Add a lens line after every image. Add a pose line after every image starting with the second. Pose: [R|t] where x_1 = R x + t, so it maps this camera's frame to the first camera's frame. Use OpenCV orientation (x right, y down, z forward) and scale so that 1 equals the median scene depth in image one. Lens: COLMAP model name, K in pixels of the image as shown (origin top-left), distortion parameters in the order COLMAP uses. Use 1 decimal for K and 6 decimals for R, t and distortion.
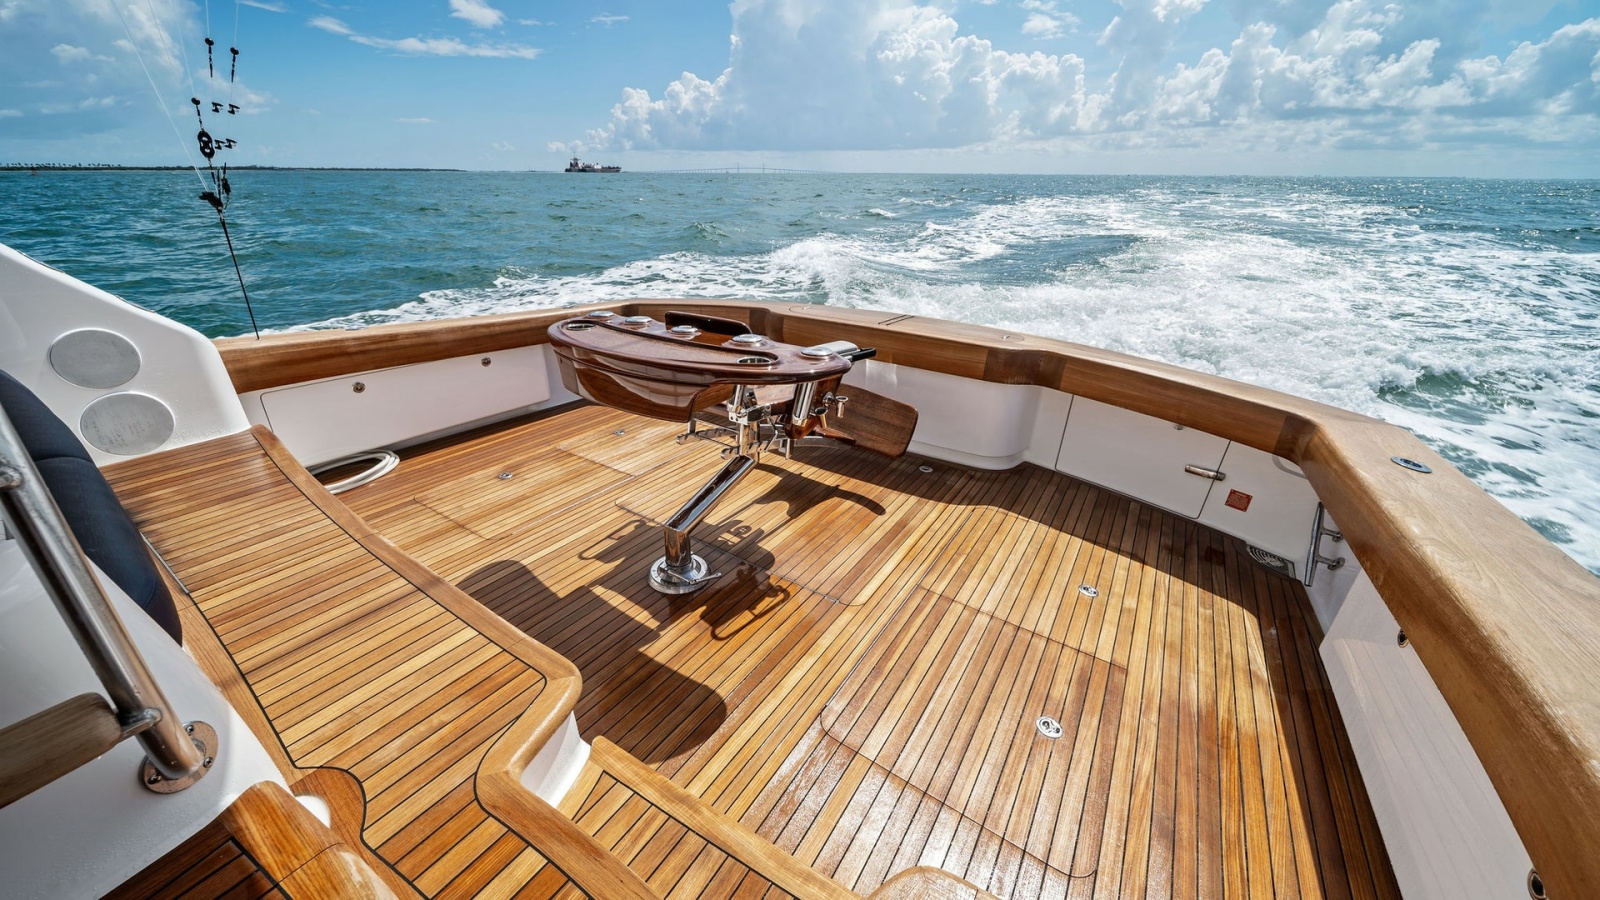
lens RADIAL K [[571.9, 0, 803.3], [0, 571.9, 425.6], [0, 0, 1]] dist [-0.007640, -0.000036]
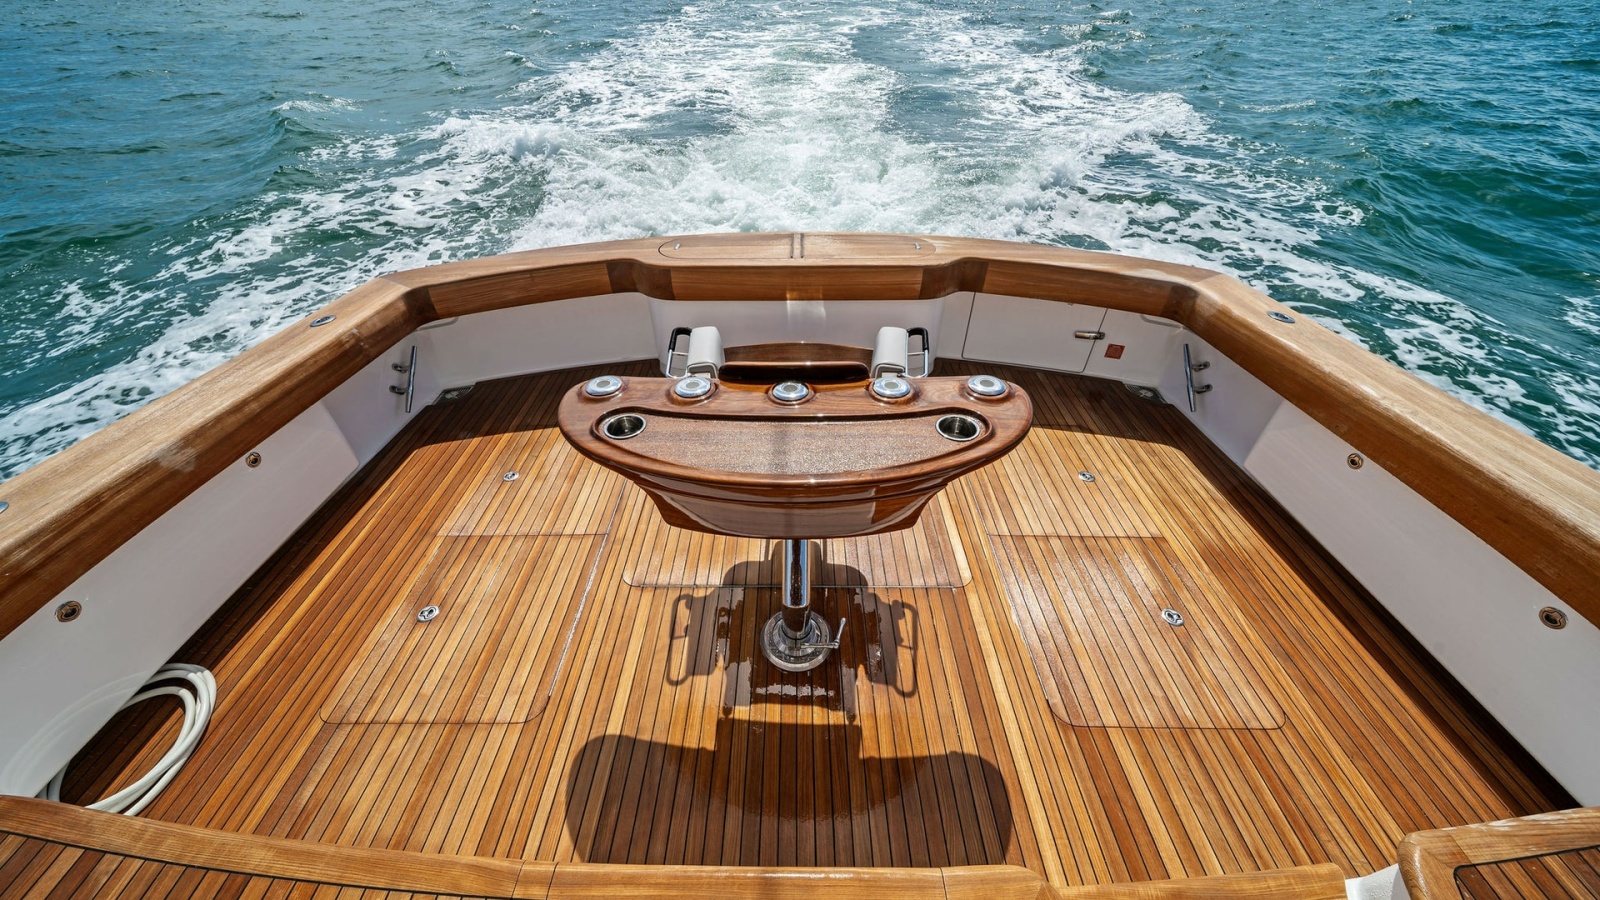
lens RADIAL K [[571.9, 0, 803.3], [0, 571.9, 425.6], [0, 0, 1]] dist [-0.007640, -0.000036]
pose [[0.846563, -0.340427, 0.409196, -0.397461], [0.224077, 0.925233, 0.306159, -0.272142], [-0.482826, -0.167492, 0.859550, 0.263441]]
